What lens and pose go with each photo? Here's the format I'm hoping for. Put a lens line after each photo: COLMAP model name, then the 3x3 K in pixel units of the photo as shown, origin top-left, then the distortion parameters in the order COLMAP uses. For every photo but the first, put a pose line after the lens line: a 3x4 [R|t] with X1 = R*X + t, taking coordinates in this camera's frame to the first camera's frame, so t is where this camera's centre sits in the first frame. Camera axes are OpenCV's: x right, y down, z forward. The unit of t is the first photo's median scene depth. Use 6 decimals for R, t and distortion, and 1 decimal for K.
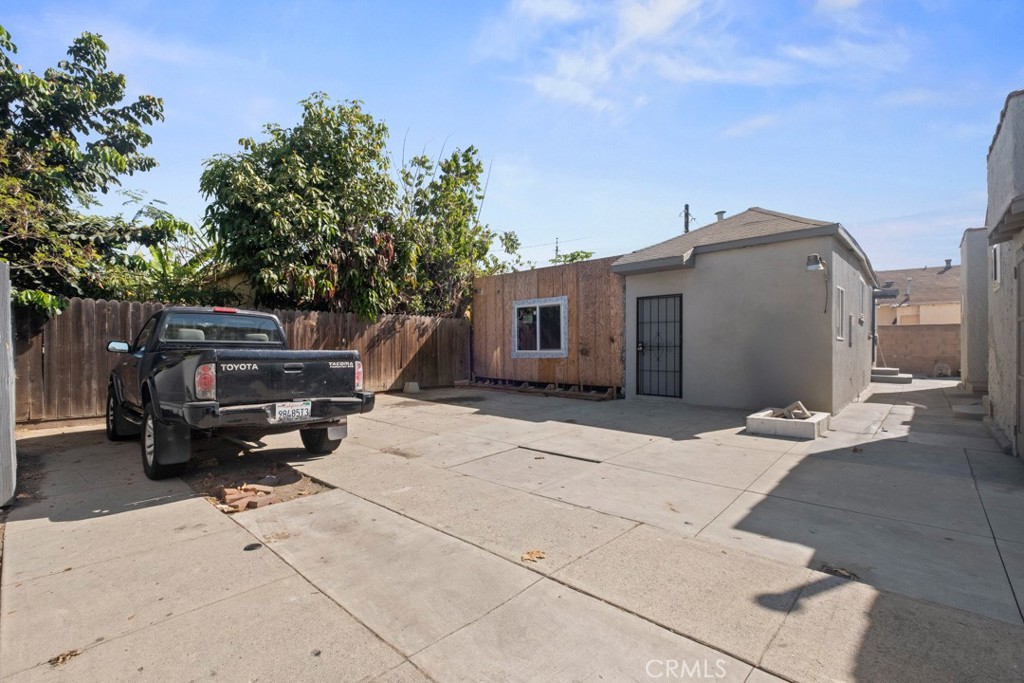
lens RADIAL K [[448.1, 0, 512.2], [0, 448.1, 348.4], [0, 0, 1]] dist [-0.002800, -0.001105]
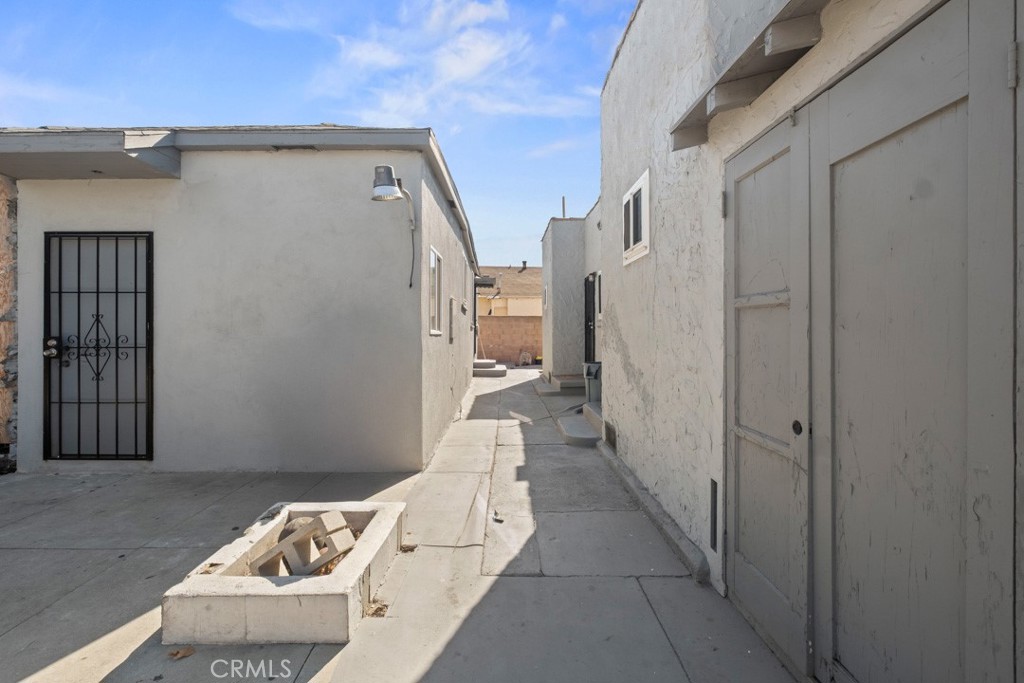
lens RADIAL K [[447.2, 0, 506.8], [0, 447.2, 333.3], [0, 0, 1]] dist [-0.000240, -0.000187]
pose [[0.728949, 0.001140, 0.684568, 0.262711], [0.000734, 0.999997, -0.002447, -0.013723], [-0.684568, 0.002286, 0.728945, 0.332044]]
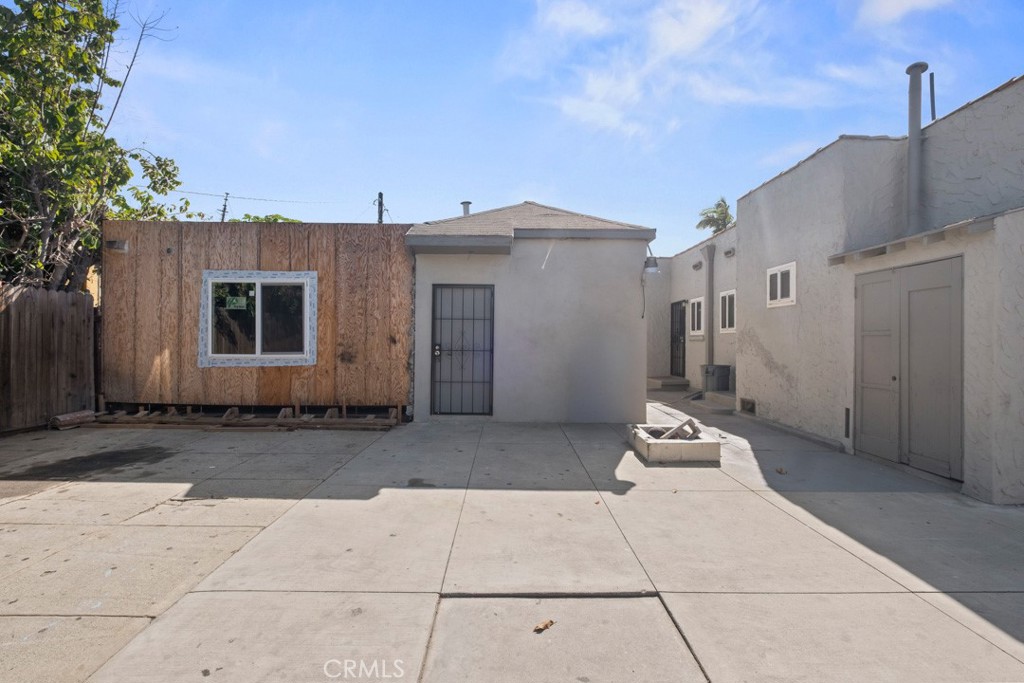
lens RADIAL K [[447.7, 0, 512.0], [0, 447.7, 341.5], [0, 0, 1]] dist [0.002389, -0.000641]
pose [[0.724830, 0.012103, 0.688821, -0.117447], [-0.008566, 0.999927, -0.008556, -0.011311], [-0.688874, 0.000301, 0.724881, 0.315654]]
